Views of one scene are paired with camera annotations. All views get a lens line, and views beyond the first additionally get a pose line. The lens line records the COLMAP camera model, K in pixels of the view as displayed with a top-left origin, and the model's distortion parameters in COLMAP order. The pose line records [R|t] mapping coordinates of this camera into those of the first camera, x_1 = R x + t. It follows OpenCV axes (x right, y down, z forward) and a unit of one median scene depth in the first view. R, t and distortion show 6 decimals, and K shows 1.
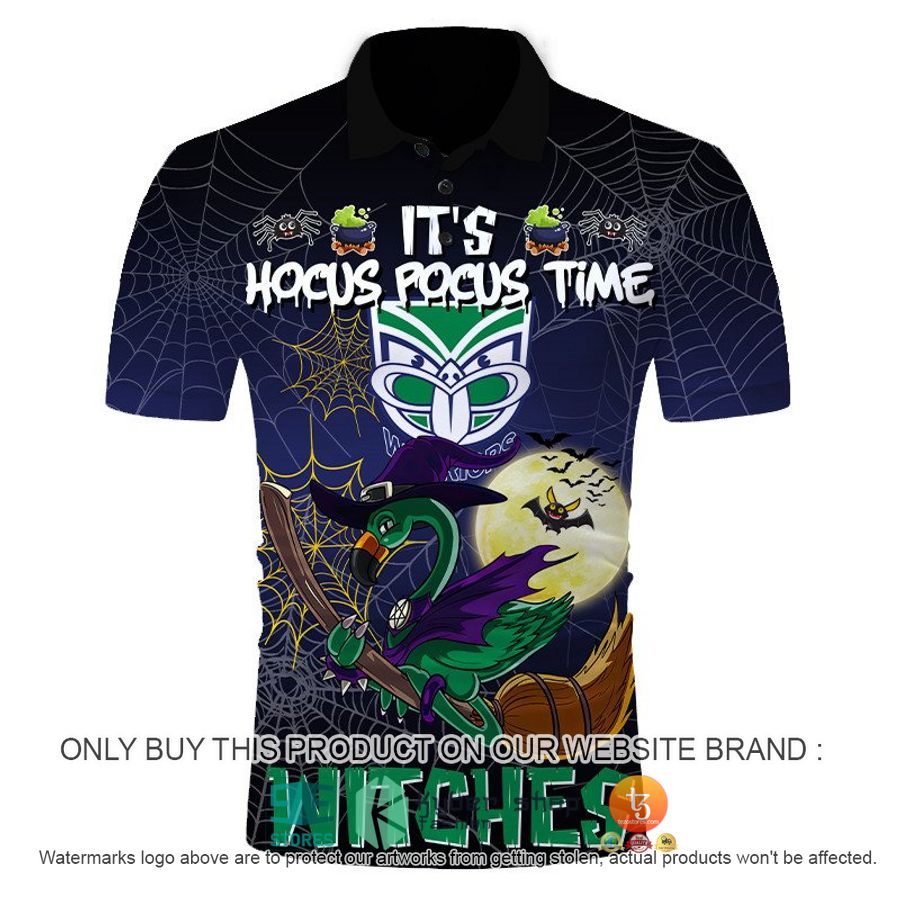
lens RADIAL K [[2610.8, 0, 450.0], [0, 2610.8, 450.0], [0, 0, 1]] dist [0.084187, 0.733628]
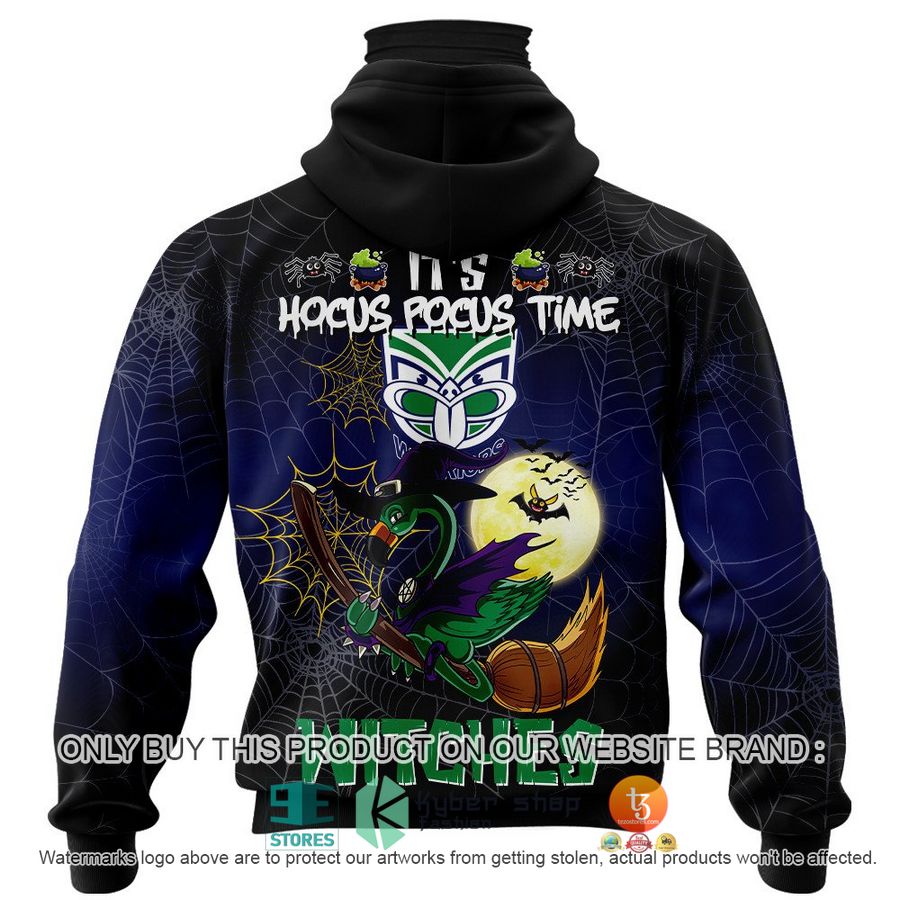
lens RADIAL K [[2610.8, 0, 450.0], [0, 2610.8, 450.0], [0, 0, 1]] dist [0.084187, 0.733628]
pose [[1.000000, 0.000060, -0.000013, 0.000355], [-0.000060, 1.000000, -0.000001, -0.001608], [0.000013, 0.000001, 1.000000, -0.196128]]
